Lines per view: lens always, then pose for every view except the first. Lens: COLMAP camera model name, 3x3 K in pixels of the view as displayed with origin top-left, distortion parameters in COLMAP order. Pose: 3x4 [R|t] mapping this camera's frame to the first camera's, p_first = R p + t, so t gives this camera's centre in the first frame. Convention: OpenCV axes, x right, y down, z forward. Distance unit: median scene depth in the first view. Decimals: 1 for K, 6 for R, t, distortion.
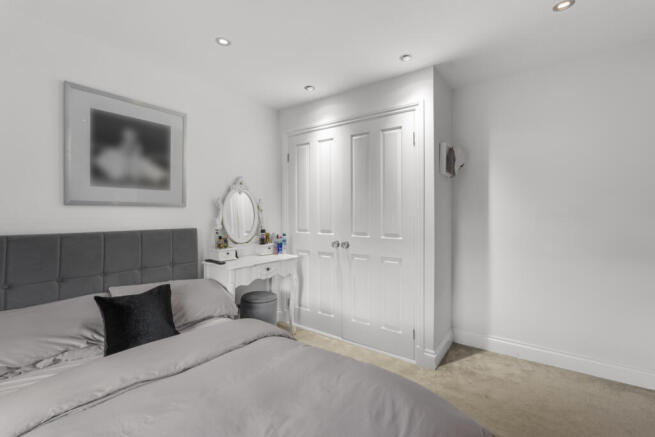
lens RADIAL K [[287.9, 0, 326.9], [0, 287.9, 216.2], [0, 0, 1]] dist [-0.000751, -0.000195]
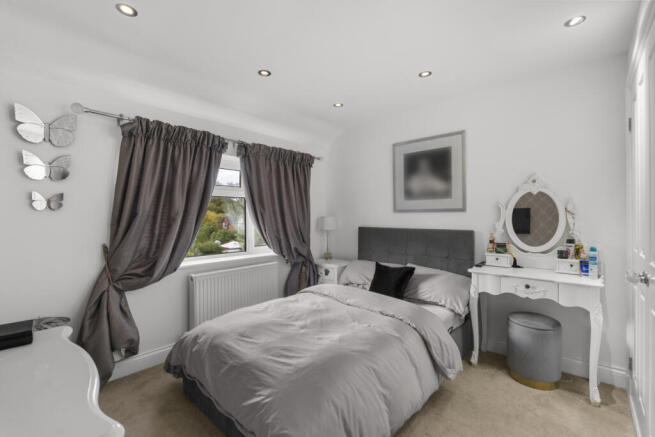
lens RADIAL K [[287.9, 0, 326.9], [0, 287.9, 216.2], [0, 0, 1]] dist [-0.000751, -0.000195]
pose [[-0.086512, -0.001372, -0.996250, 0.743212], [-0.011362, 0.999935, -0.000390, -0.005905], [0.996186, 0.011286, -0.086522, 0.586998]]
